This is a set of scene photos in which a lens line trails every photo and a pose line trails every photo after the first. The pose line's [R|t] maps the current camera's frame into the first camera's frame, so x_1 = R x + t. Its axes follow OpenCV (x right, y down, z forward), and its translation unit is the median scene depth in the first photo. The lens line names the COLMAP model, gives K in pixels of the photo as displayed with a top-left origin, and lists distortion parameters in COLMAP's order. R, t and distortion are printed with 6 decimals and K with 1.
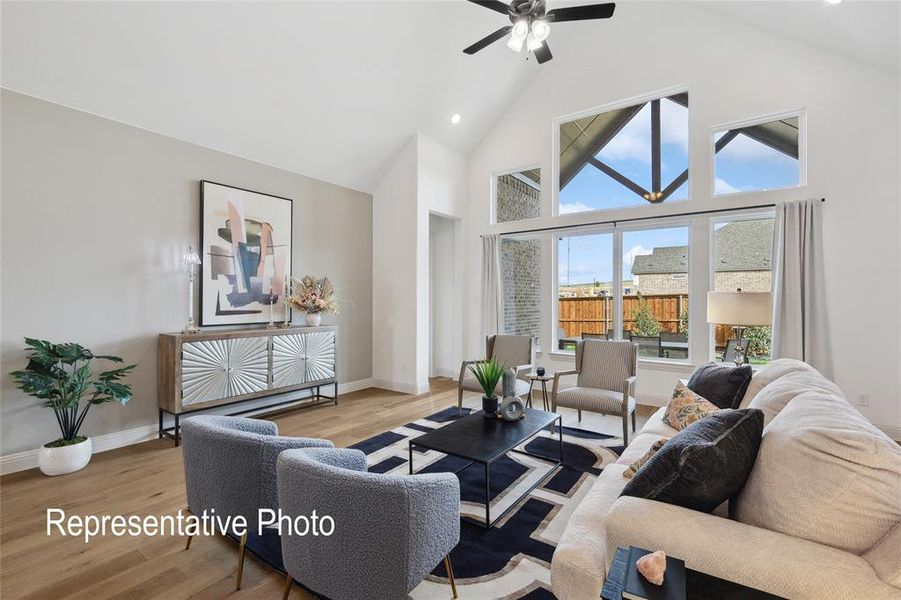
lens RADIAL K [[399.1, 0, 450.5], [0, 399.1, 300.0], [0, 0, 1]] dist [0.003088, 0.000350]
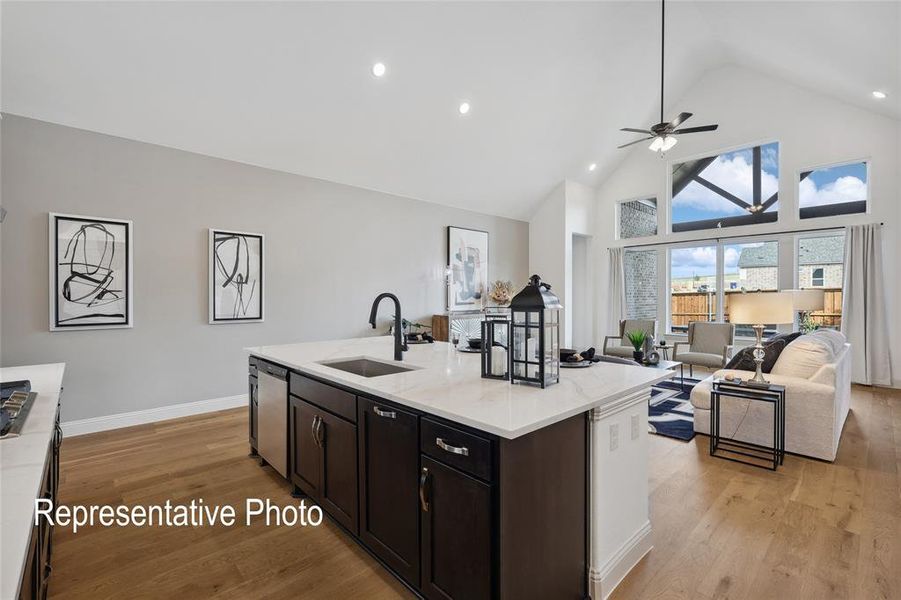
lens RADIAL K [[399.1, 0, 450.5], [0, 399.1, 300.0], [0, 0, 1]] dist [0.003088, 0.000350]
pose [[0.980126, -0.001485, -0.198372, -0.234690], [0.003533, 0.999944, 0.009971, -0.000382], [0.198346, -0.010474, 0.980076, -0.574245]]
